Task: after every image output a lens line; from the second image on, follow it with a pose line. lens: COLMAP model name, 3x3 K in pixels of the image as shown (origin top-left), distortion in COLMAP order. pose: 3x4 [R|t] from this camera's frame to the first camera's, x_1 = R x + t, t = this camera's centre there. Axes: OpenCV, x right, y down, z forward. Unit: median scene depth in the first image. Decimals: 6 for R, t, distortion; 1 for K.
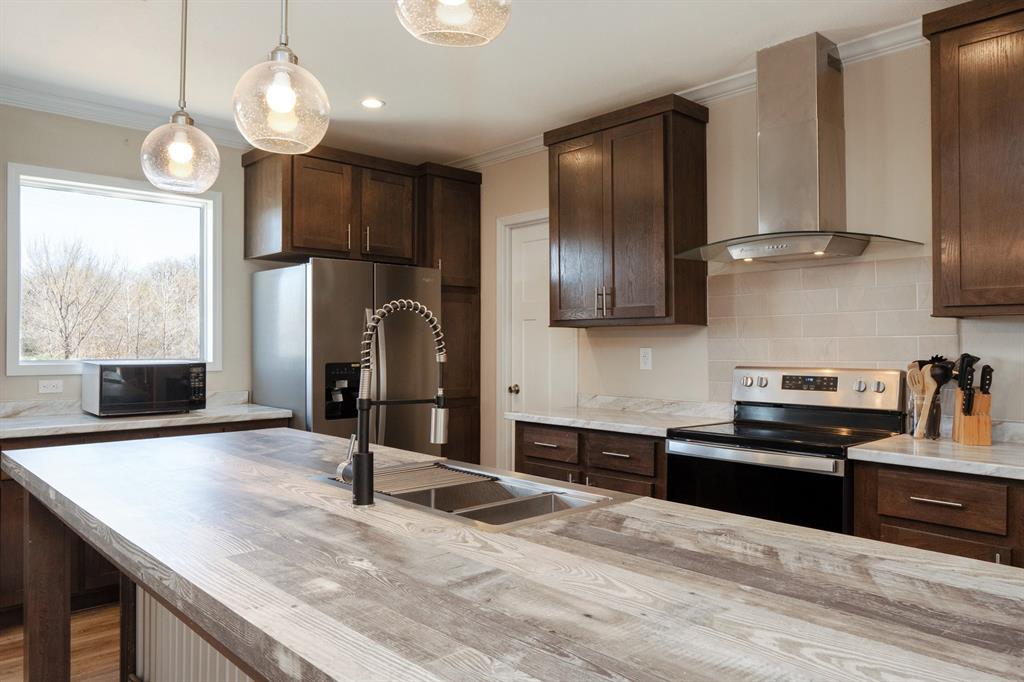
lens RADIAL K [[719.8, 0, 505.1], [0, 719.8, 336.3], [0, 0, 1]] dist [0.000046, -0.012571]
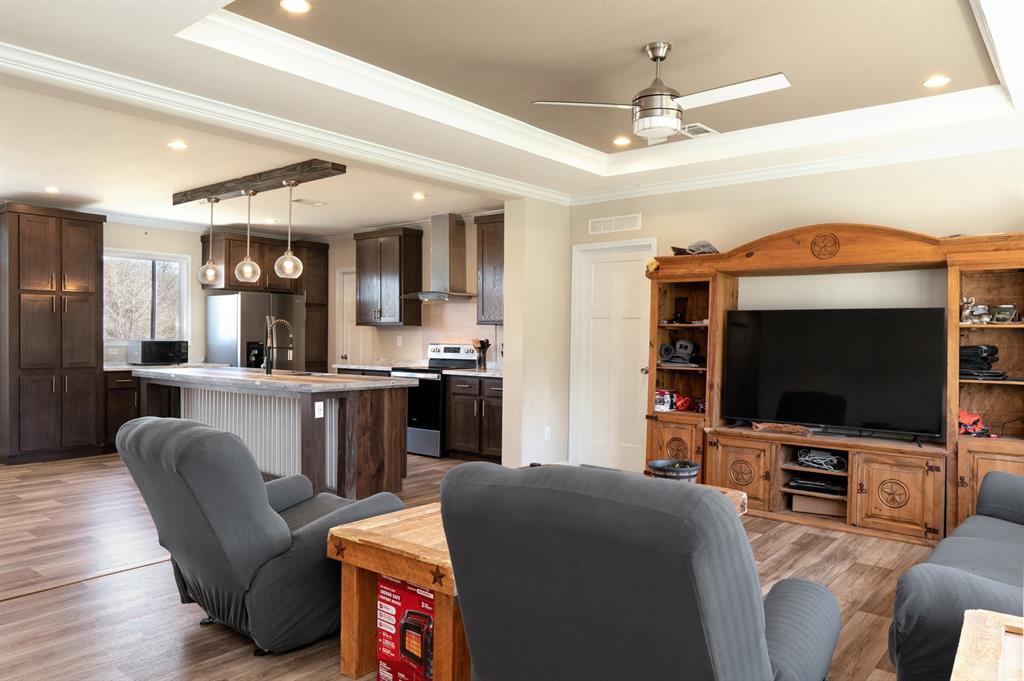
lens RADIAL K [[719.8, 0, 505.6], [0, 719.8, 348.4], [0, 0, 1]] dist [0.000046, -0.012571]
pose [[0.990078, 0.005899, 0.140393, 0.215000], [-0.009705, 0.999603, 0.026442, -0.006597], [-0.140181, -0.027542, 0.989743, -1.250367]]
